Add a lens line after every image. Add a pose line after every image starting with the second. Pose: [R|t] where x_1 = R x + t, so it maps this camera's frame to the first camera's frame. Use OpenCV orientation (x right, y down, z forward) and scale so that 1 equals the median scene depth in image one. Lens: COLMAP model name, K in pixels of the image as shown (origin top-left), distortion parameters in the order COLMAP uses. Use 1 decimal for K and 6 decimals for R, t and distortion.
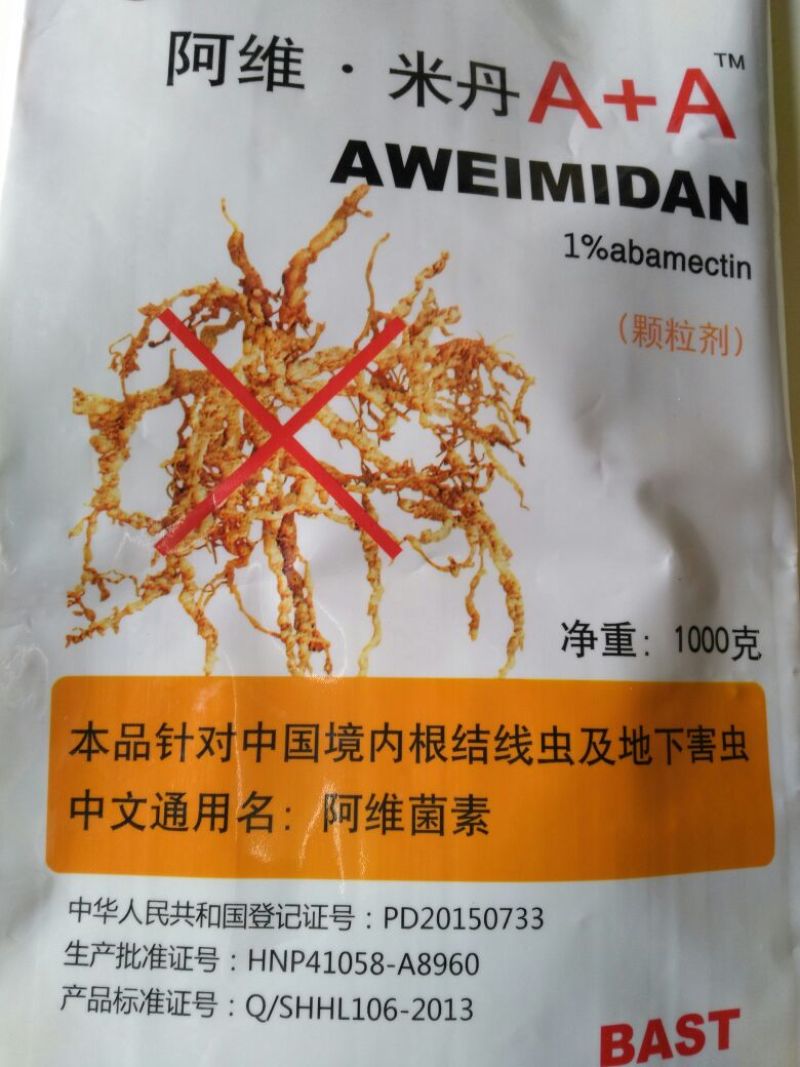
lens RADIAL K [[600.3, 0, 396.8], [0, 600.3, 554.2], [0, 0, 1]] dist [0.120759, -0.102969]
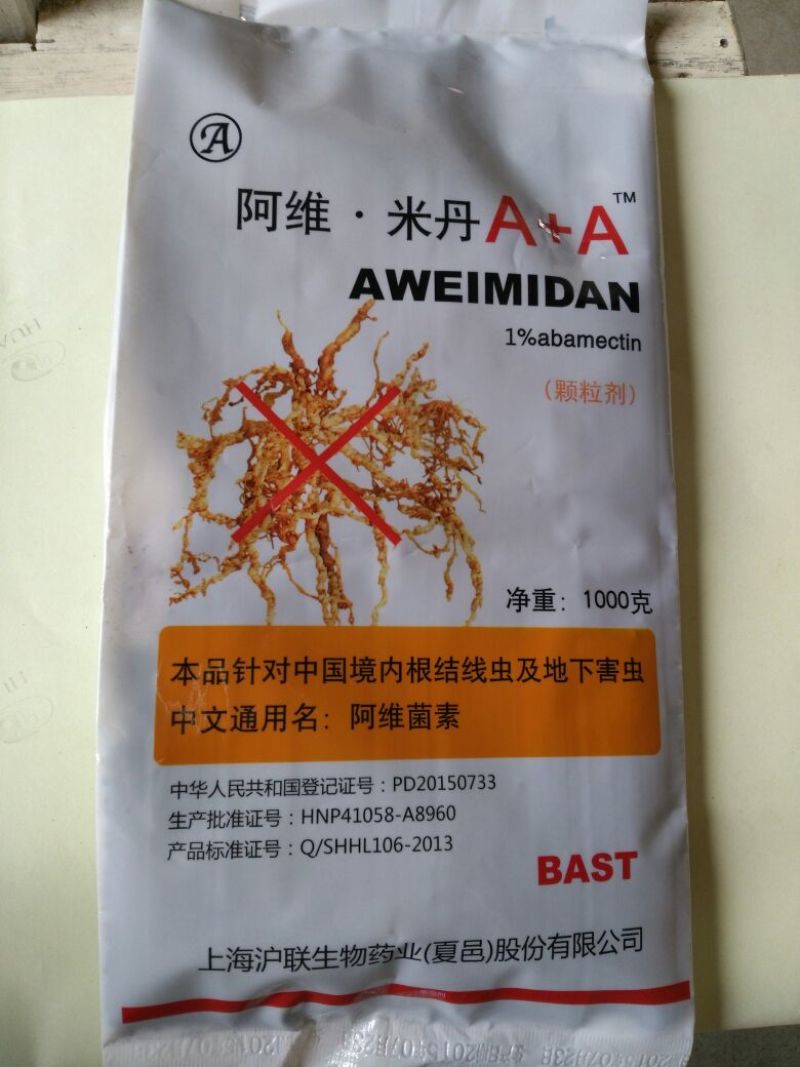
lens RADIAL K [[901.8, 0, 401.4], [0, 901.8, 518.8], [0, 0, 1]] dist [0.177196, -0.506018]
pose [[0.998383, -0.008133, -0.056255, 0.132281], [0.011915, 0.997667, 0.067218, -0.203791], [0.055577, -0.067780, 0.996151, -1.165691]]
